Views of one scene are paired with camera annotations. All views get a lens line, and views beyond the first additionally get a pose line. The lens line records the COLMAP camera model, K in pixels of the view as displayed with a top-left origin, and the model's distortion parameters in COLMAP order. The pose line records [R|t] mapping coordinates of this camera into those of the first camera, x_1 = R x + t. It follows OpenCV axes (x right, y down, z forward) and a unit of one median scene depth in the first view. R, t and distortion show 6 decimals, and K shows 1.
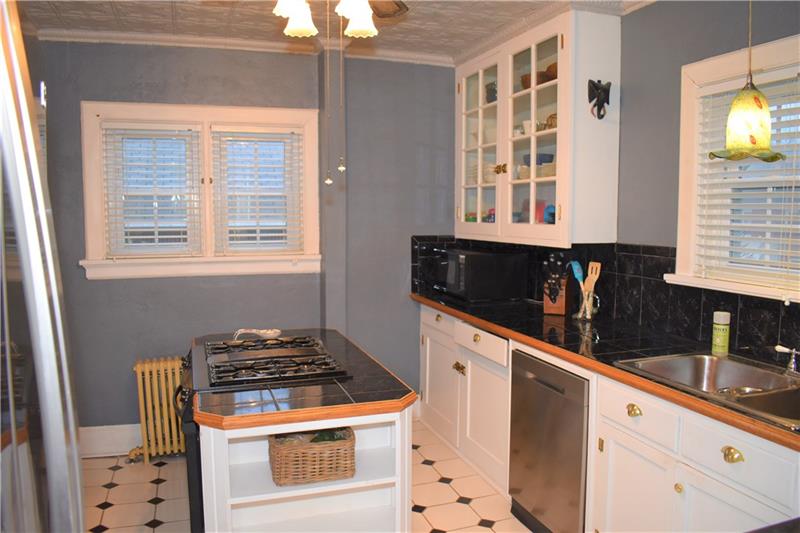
lens RADIAL K [[617.6, 0, 400.0], [0, 617.6, 266.5], [0, 0, 1]] dist [-0.100579, 0.014295]
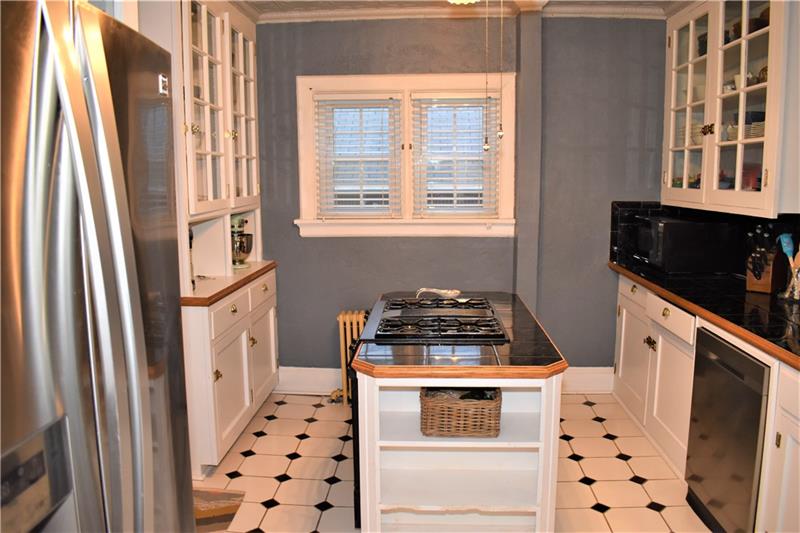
lens RADIAL K [[617.6, 0, 400.0], [0, 617.6, 266.5], [0, 0, 1]] dist [-0.100579, 0.014295]
pose [[0.928339, 0.047702, -0.368661, 0.080339], [-0.026040, 0.997641, 0.063517, -0.001083], [0.370822, -0.049365, 0.927391, 0.000056]]
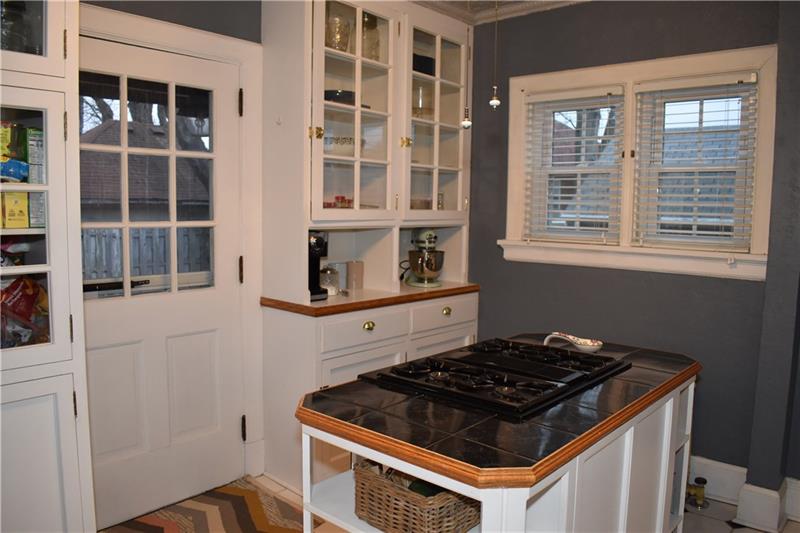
lens RADIAL K [[617.6, 0, 400.0], [0, 617.6, 266.5], [0, 0, 1]] dist [-0.100579, 0.014295]
pose [[0.496979, 0.090993, -0.862979, 0.270528], [-0.091619, 0.994431, 0.052091, -0.004322], [0.862913, 0.053177, 0.502548, 0.358676]]
